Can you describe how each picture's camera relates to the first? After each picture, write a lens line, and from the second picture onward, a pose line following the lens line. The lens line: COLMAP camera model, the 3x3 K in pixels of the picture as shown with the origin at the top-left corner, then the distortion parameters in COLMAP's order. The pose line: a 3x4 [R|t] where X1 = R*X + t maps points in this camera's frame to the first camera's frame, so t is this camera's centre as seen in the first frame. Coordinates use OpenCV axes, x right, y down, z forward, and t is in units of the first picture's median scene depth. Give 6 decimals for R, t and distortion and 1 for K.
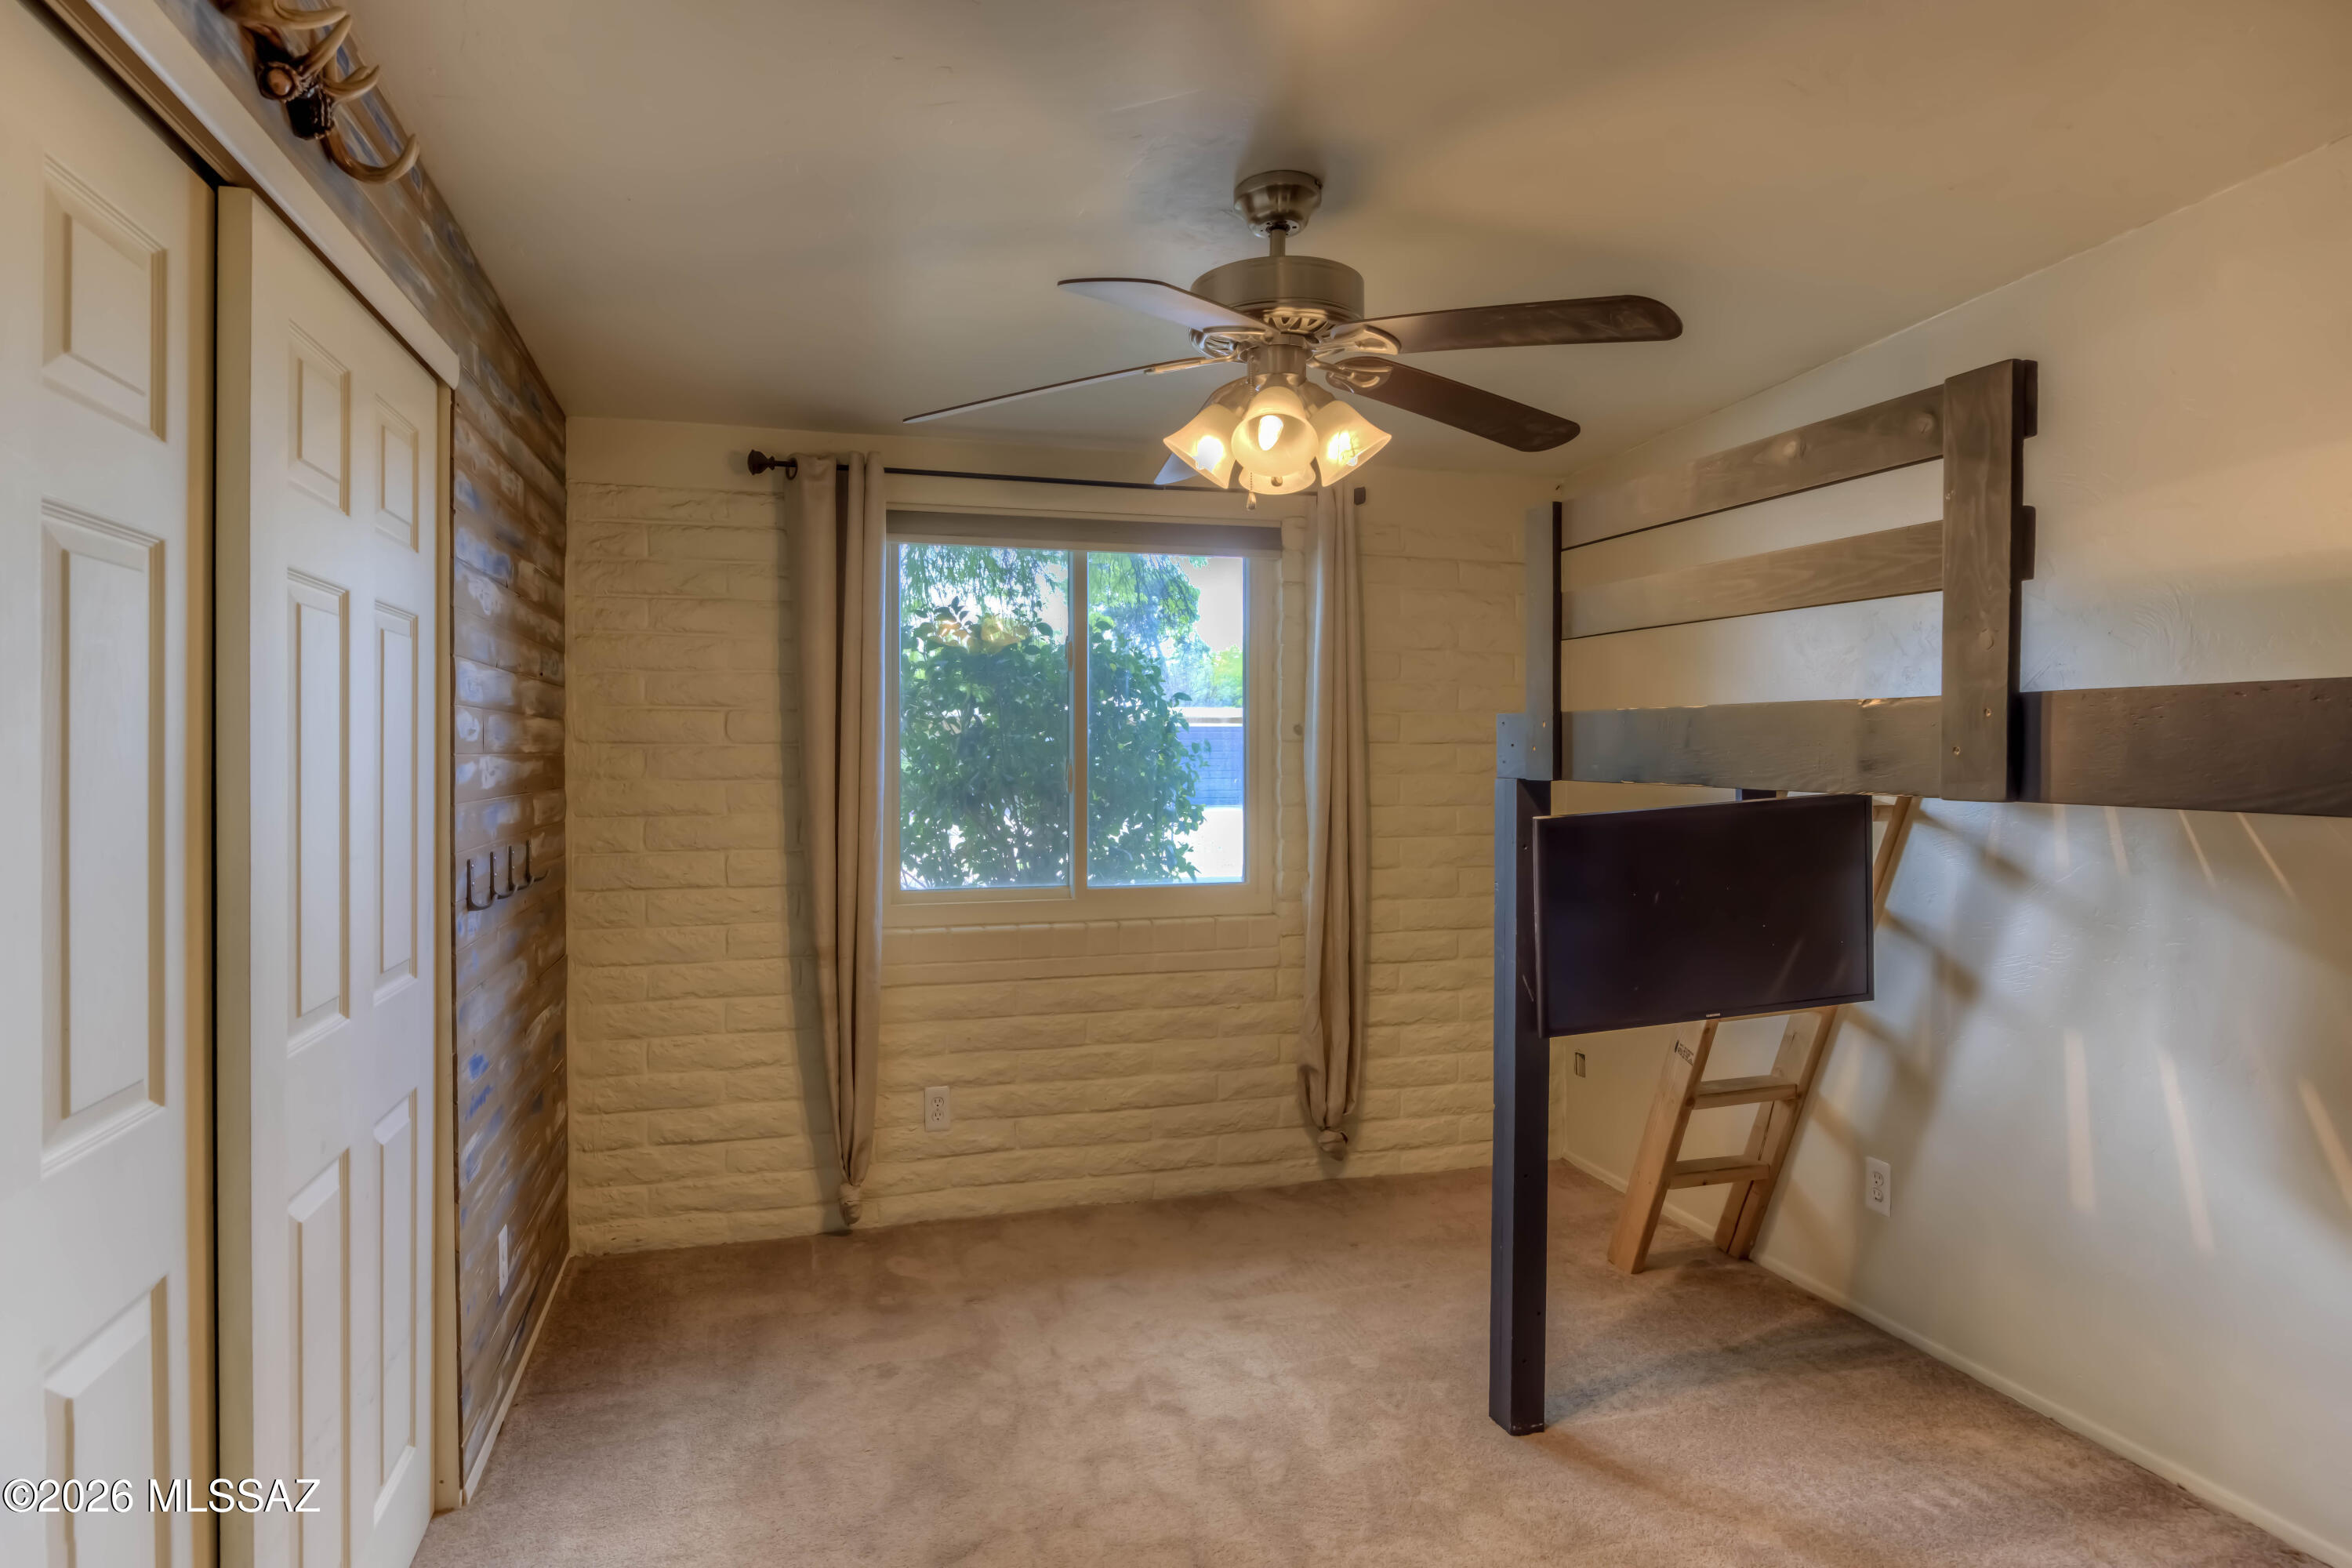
lens RADIAL K [[1222.0, 0, 1147.3], [0, 1222.0, 731.8], [0, 0, 1]] dist [-0.025446, 0.000172]
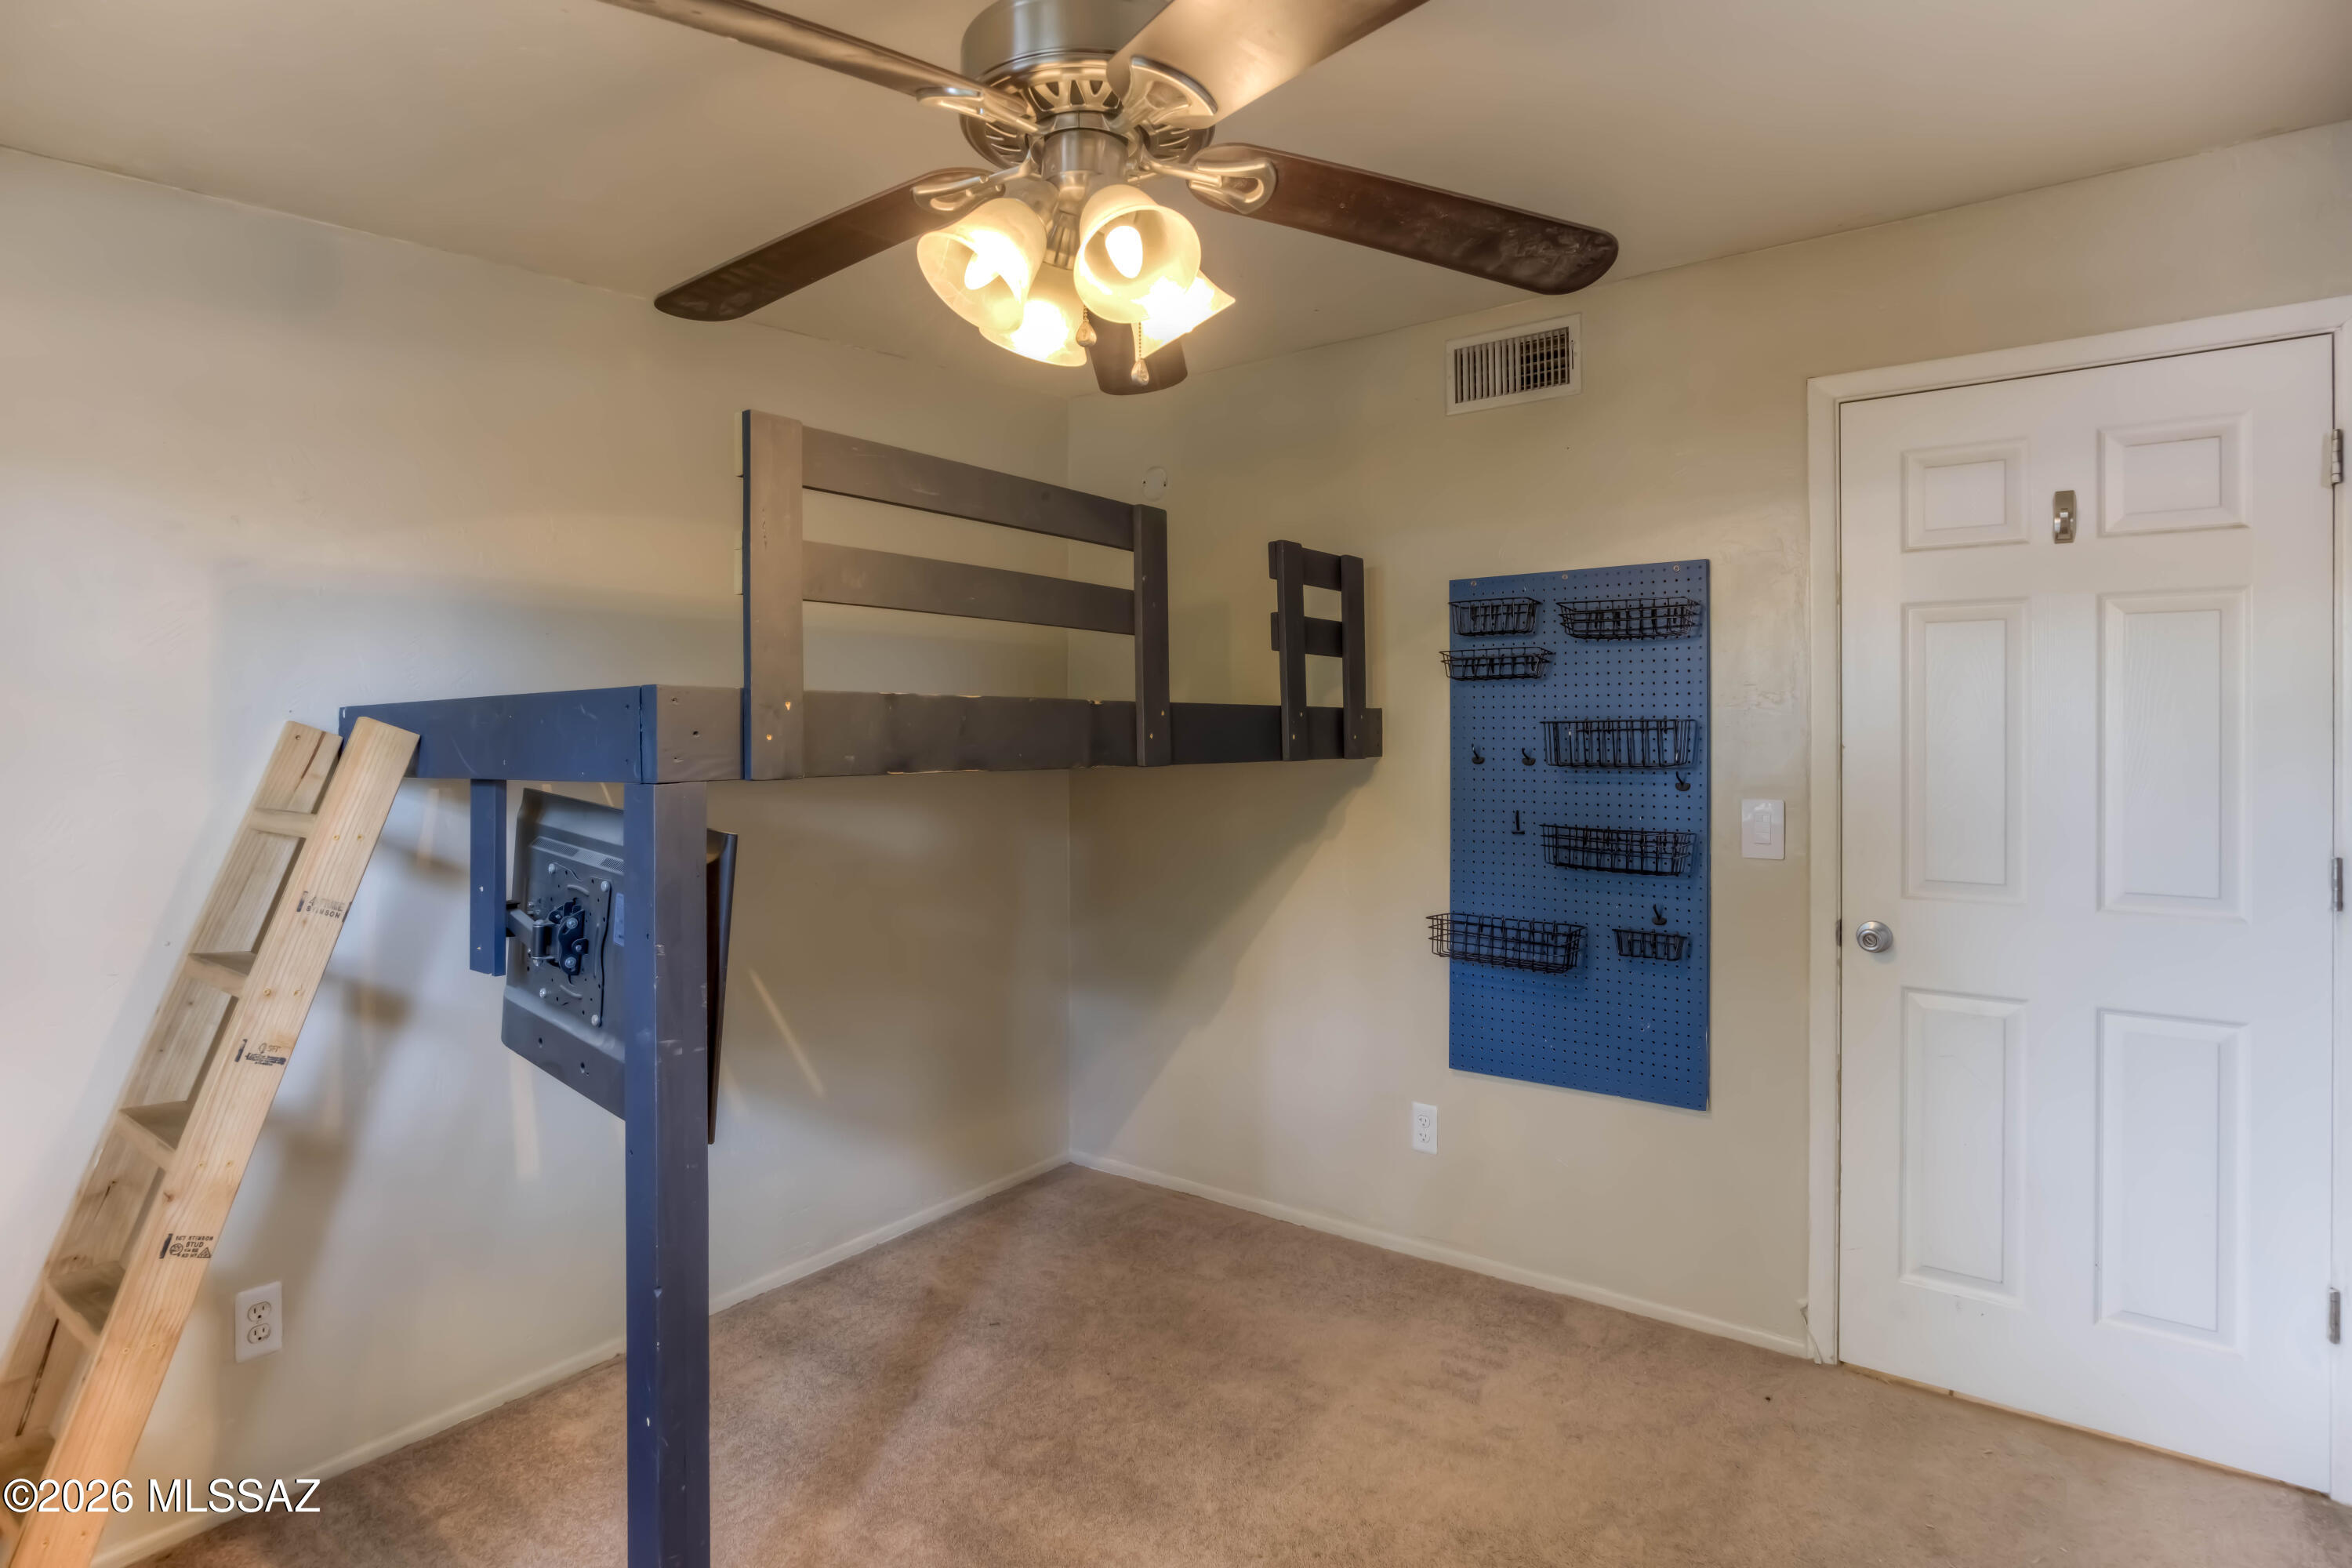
lens RADIAL K [[1222.0, 0, 1147.3], [0, 1222.0, 731.8], [0, 0, 1]] dist [-0.025446, 0.000172]
pose [[-0.591611, -0.003067, 0.806217, -0.362308], [-0.003455, 0.999993, 0.001269, 0.003958], [-0.806216, -0.002035, -0.591618, 1.098255]]
